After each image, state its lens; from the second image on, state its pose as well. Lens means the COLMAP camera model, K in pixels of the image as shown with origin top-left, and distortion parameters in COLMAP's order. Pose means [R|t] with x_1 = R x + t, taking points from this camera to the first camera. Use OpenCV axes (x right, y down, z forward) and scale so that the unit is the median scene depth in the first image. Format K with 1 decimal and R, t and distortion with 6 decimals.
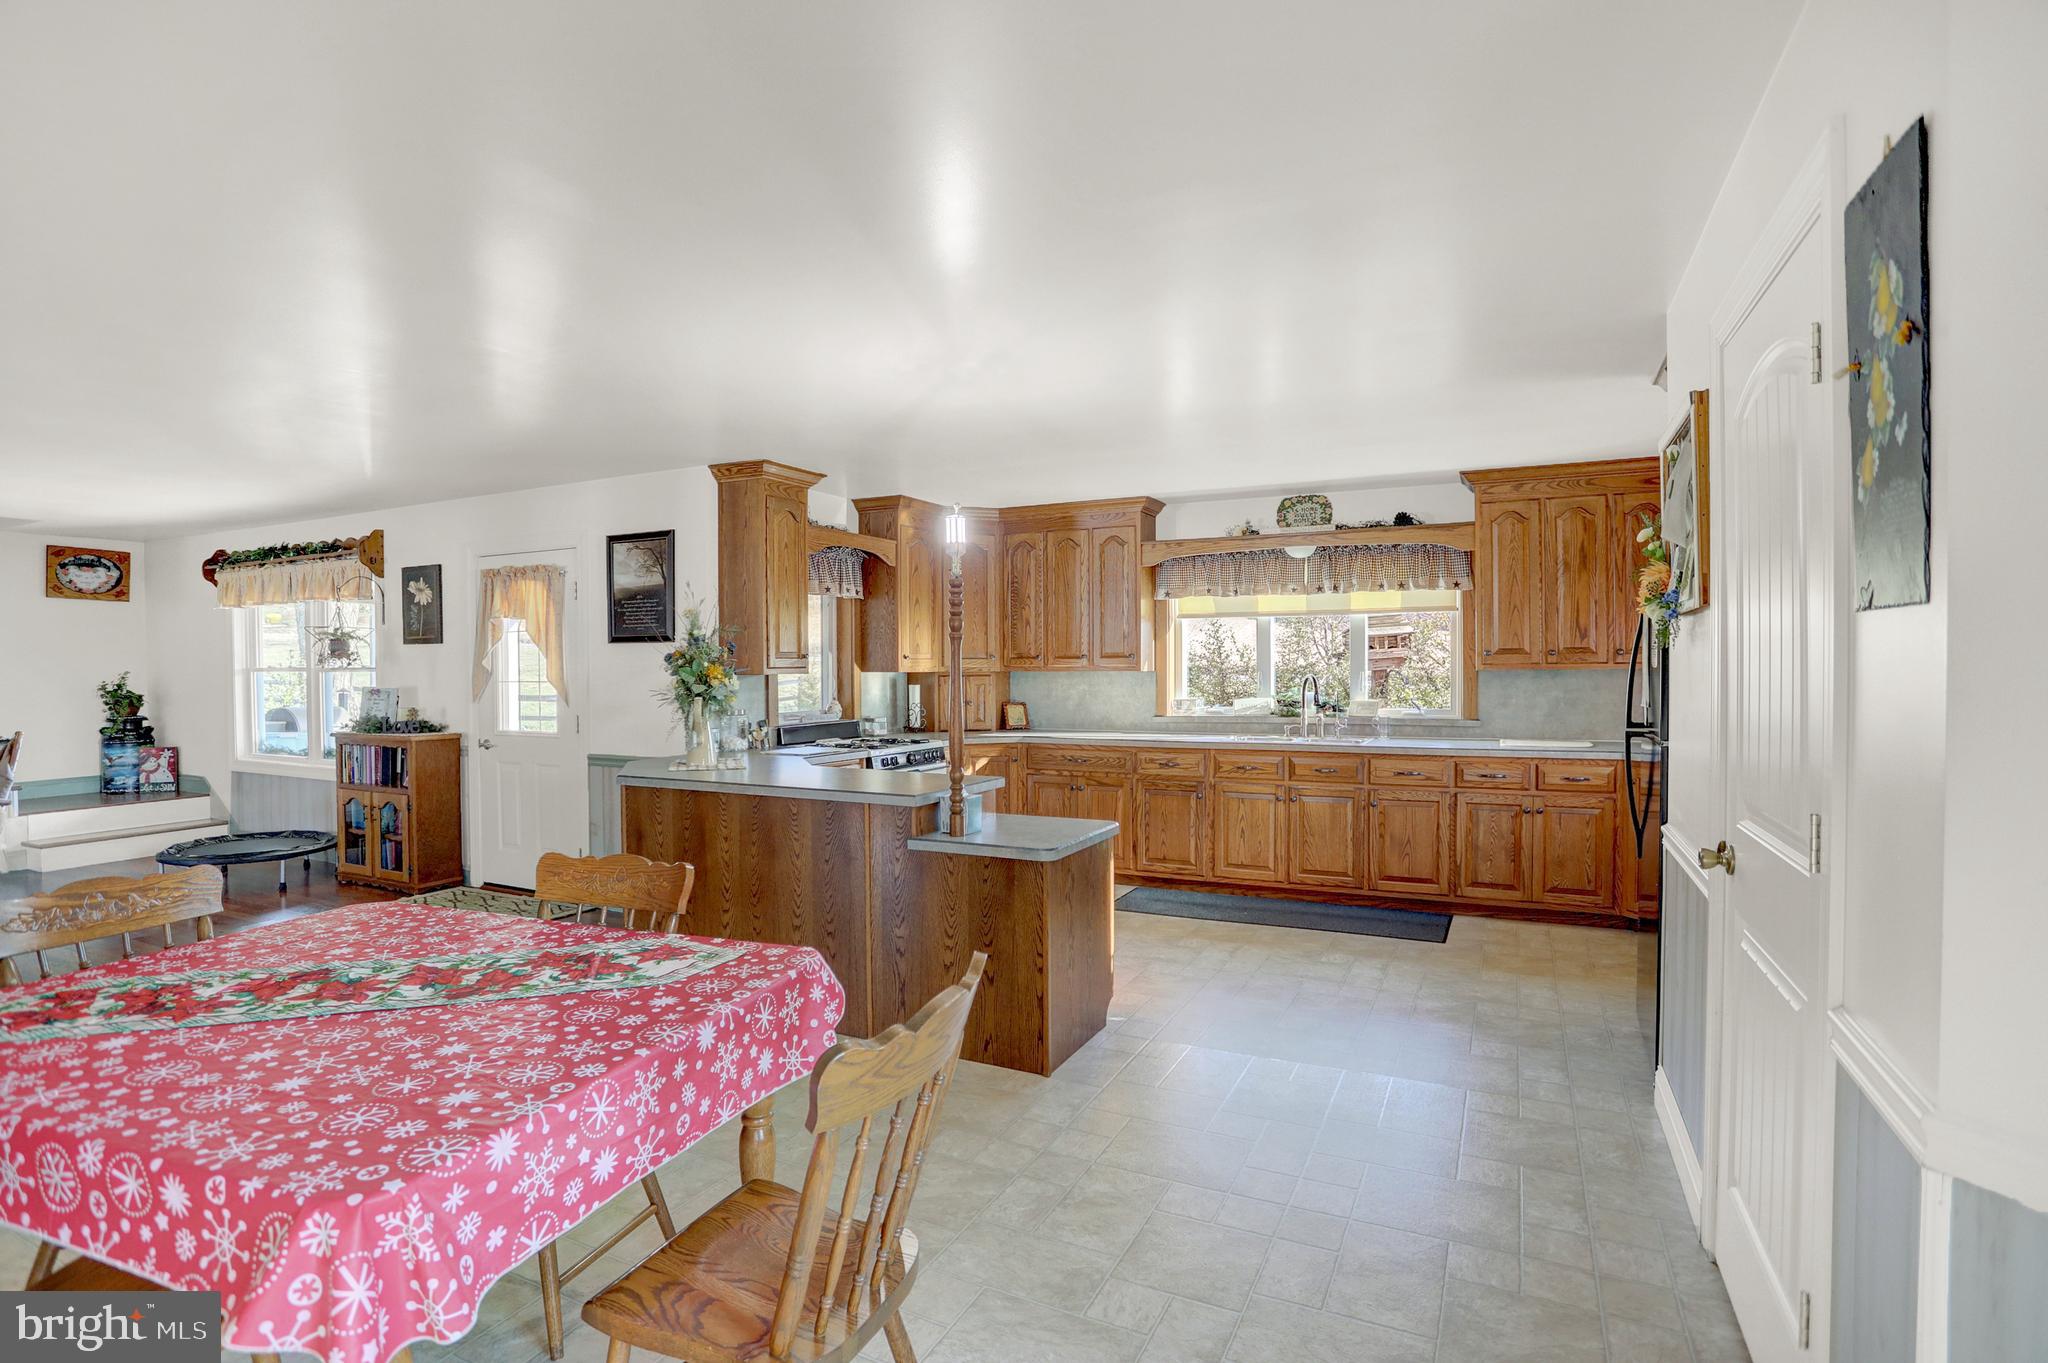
lens RADIAL K [[1002.5, 0, 1024.0], [0, 1002.5, 681.5], [0, 0, 1]] dist [-0.078184, 0.030725]
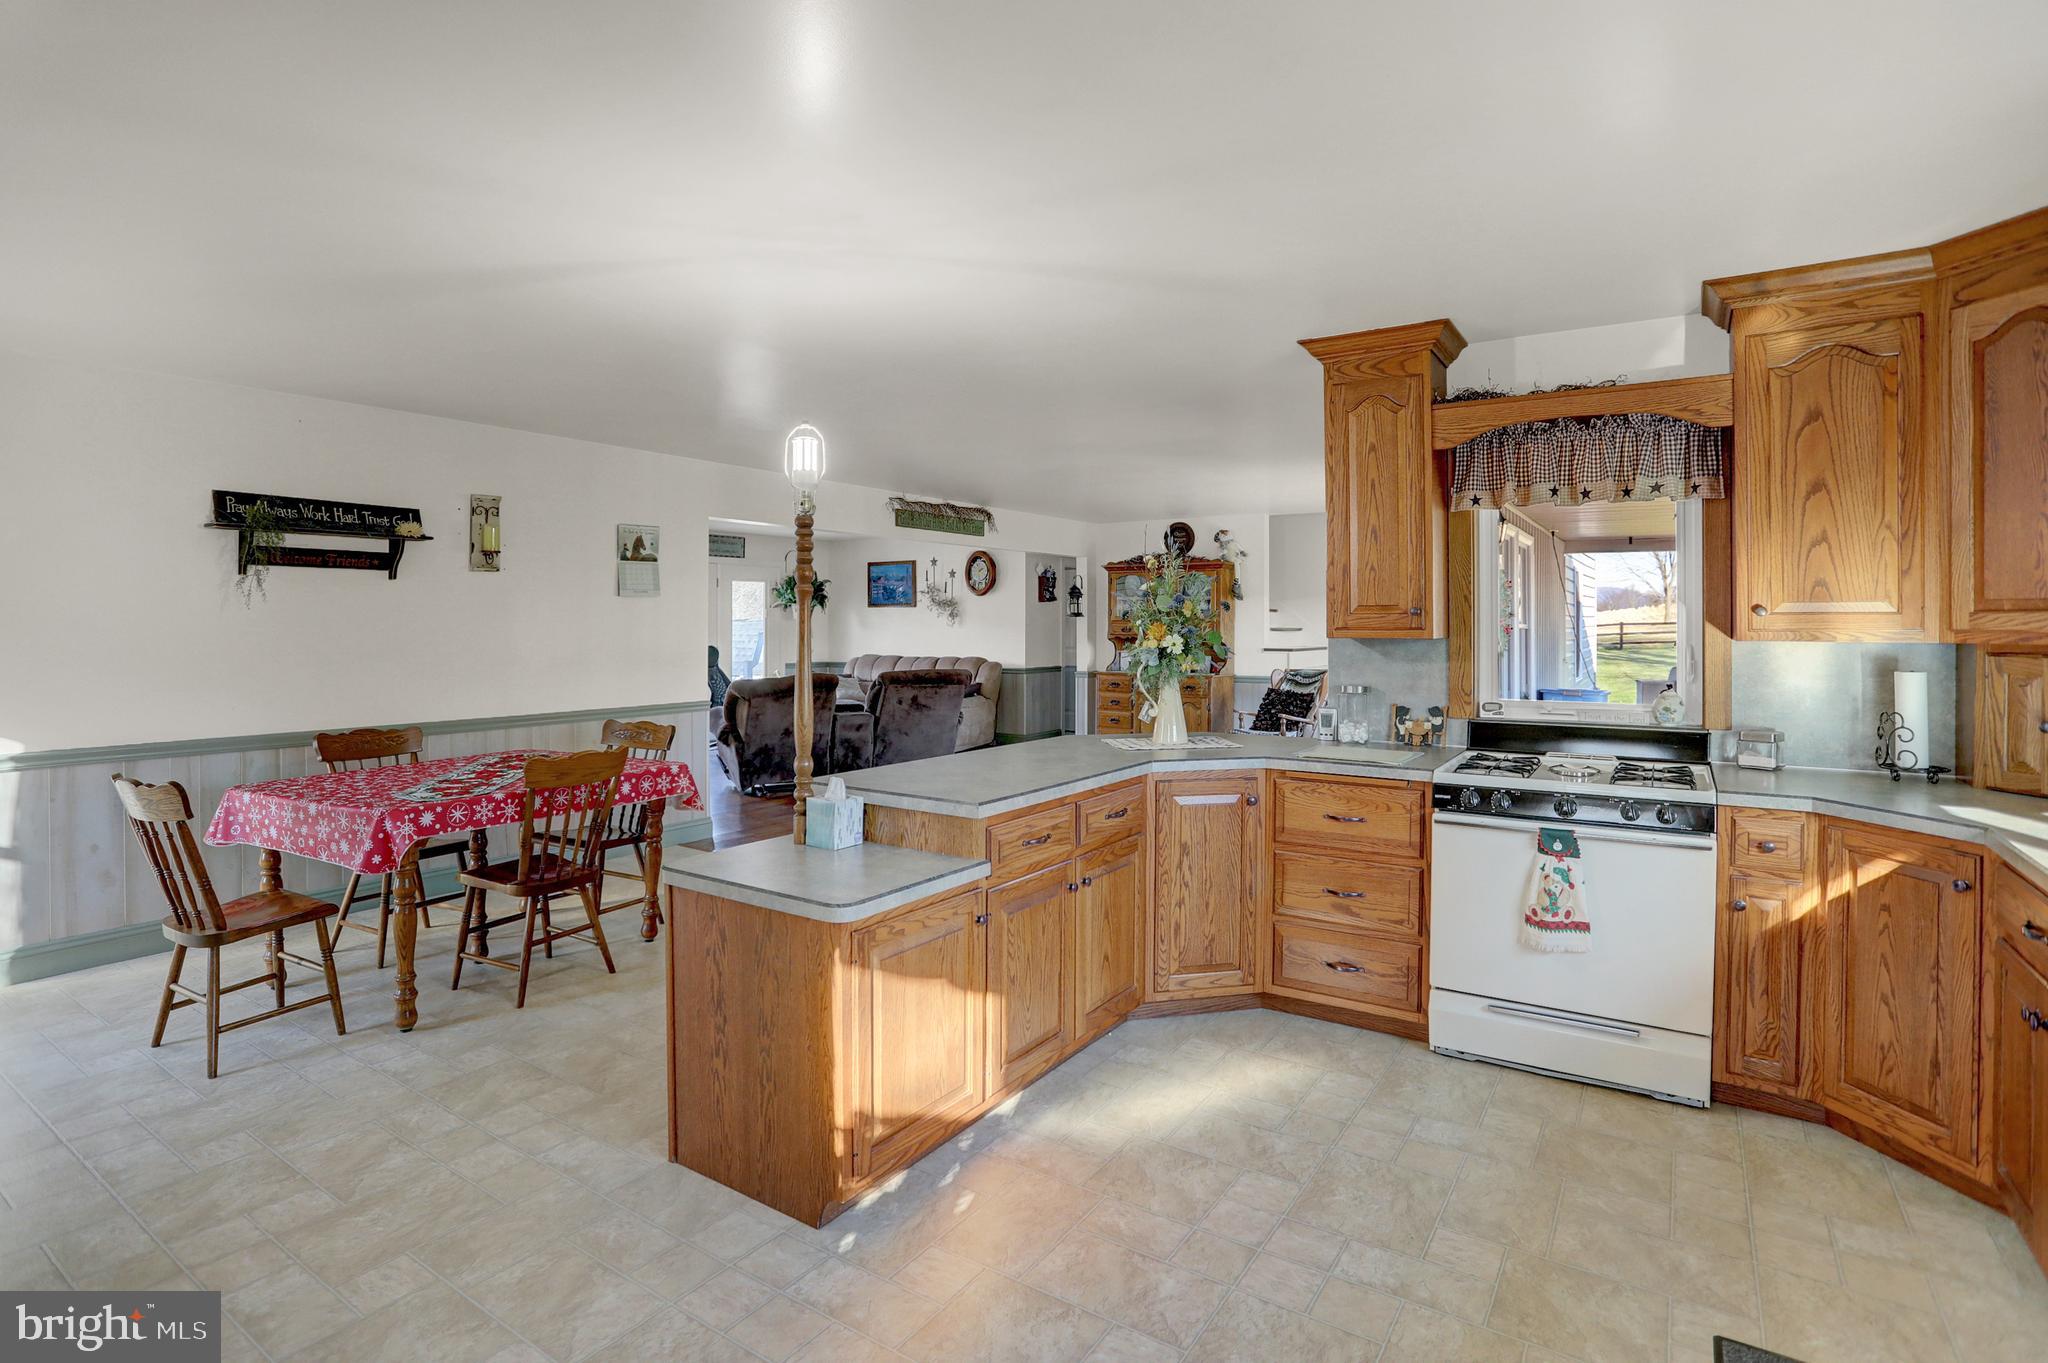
lens RADIAL K [[1005.5, 0, 1016.6], [0, 1005.5, 653.9], [0, 0, 1]] dist [-0.083613, 0.039333]
pose [[-0.128150, 0.033698, -0.991182, 0.398499], [-0.016424, 0.999213, 0.036095, -0.014651], [0.991619, 0.020905, -0.127496, 0.732626]]
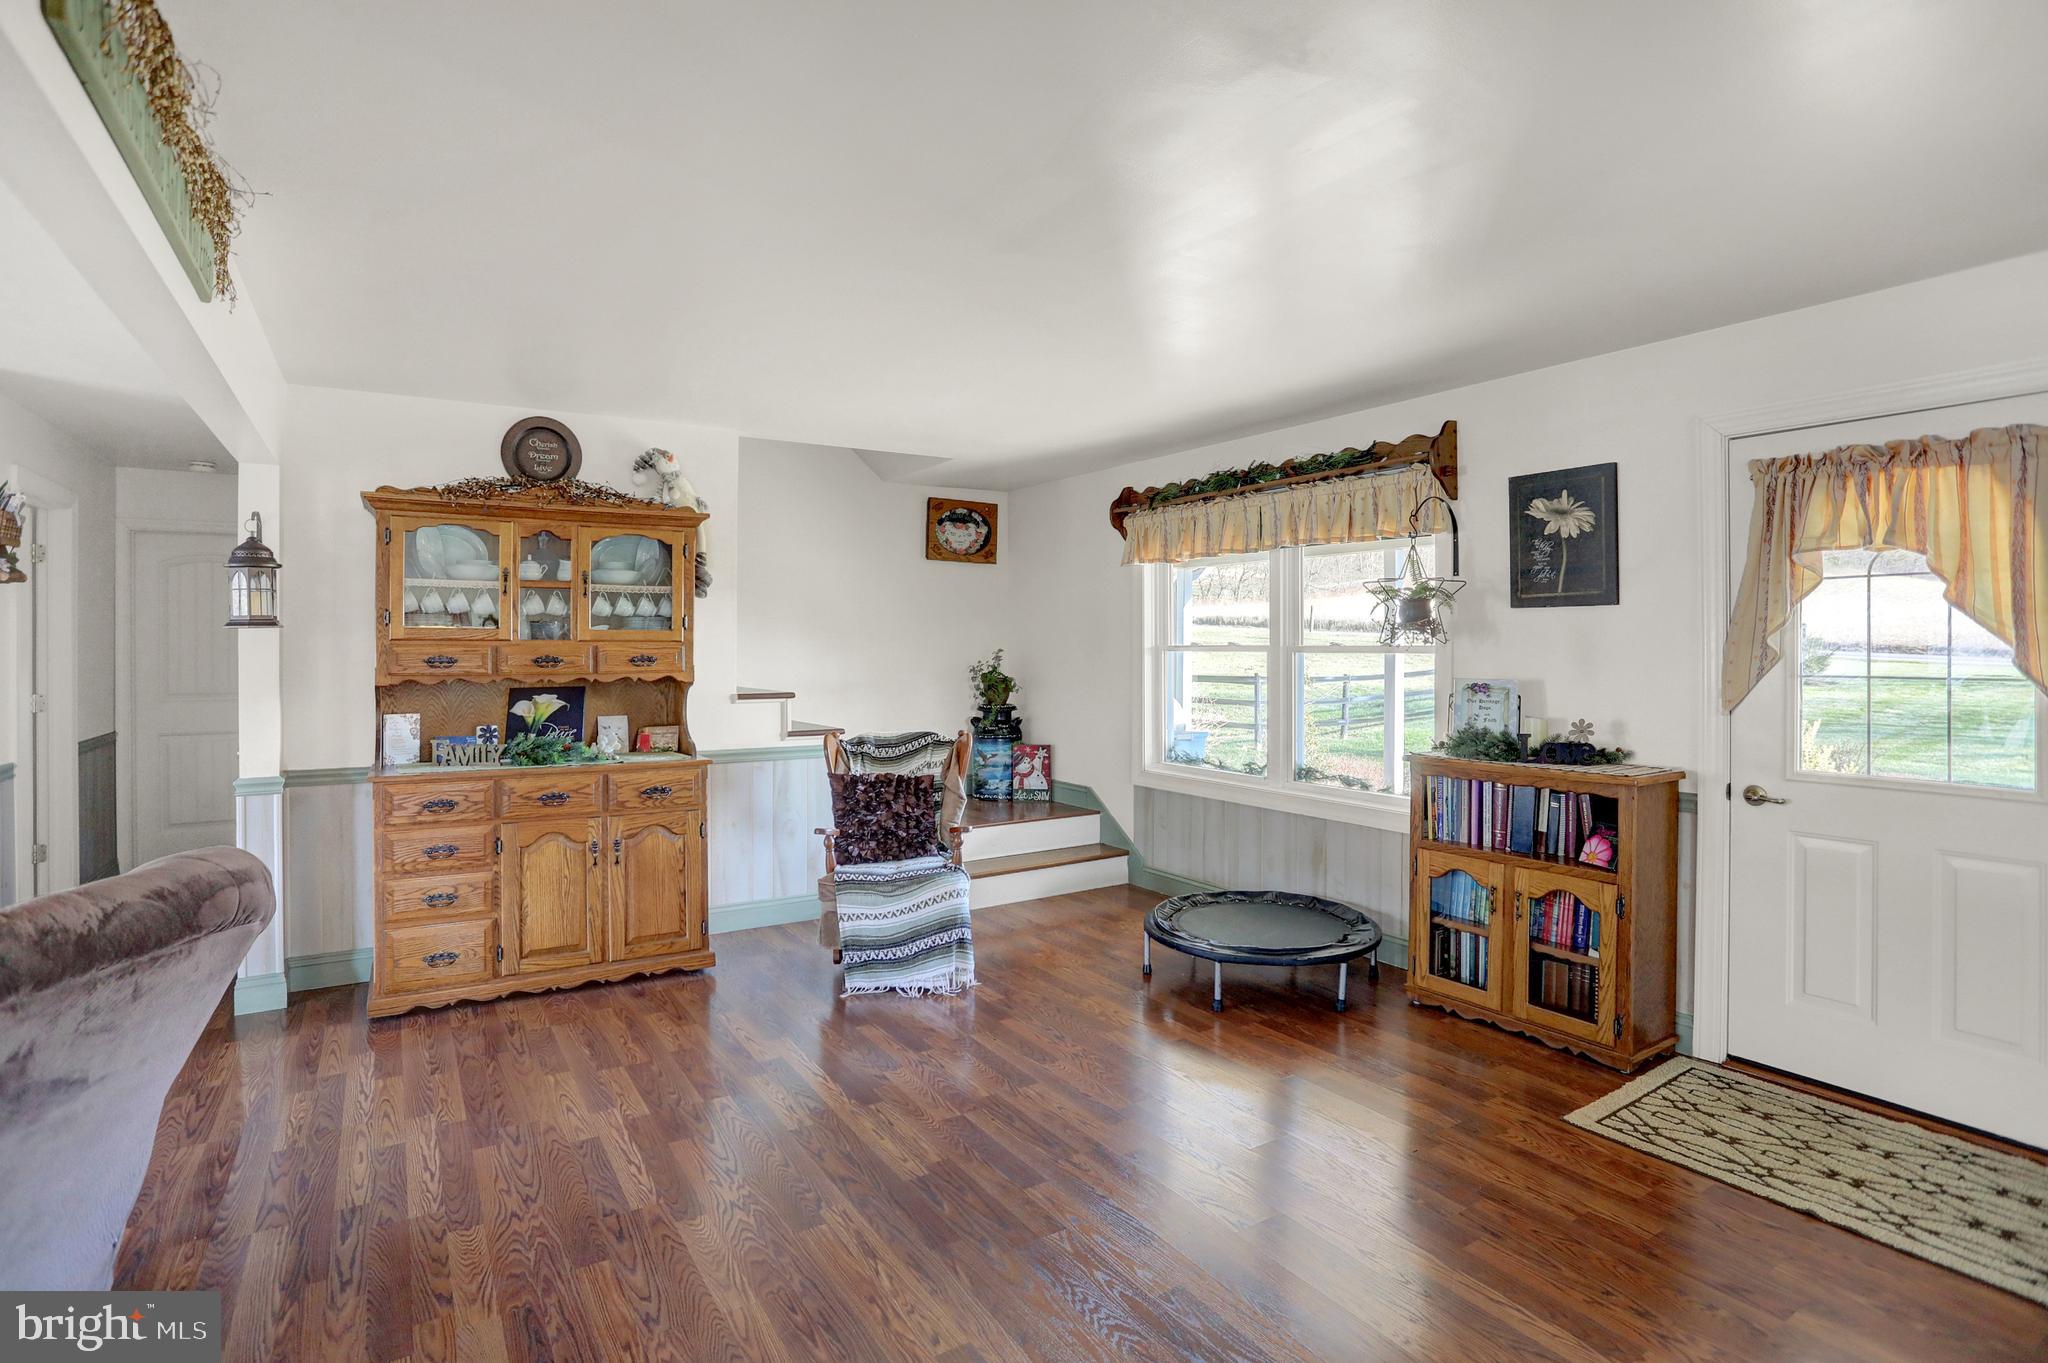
lens RADIAL K [[1025.8, 0, 1021.4], [0, 1025.8, 633.7], [0, 0, 1]] dist [-0.083641, 0.044065]
pose [[0.855496, -0.002122, -0.517806, -0.599604], [-0.011094, 0.999687, -0.022427, -0.005565], [0.517691, 0.024930, 0.855204, 0.340282]]
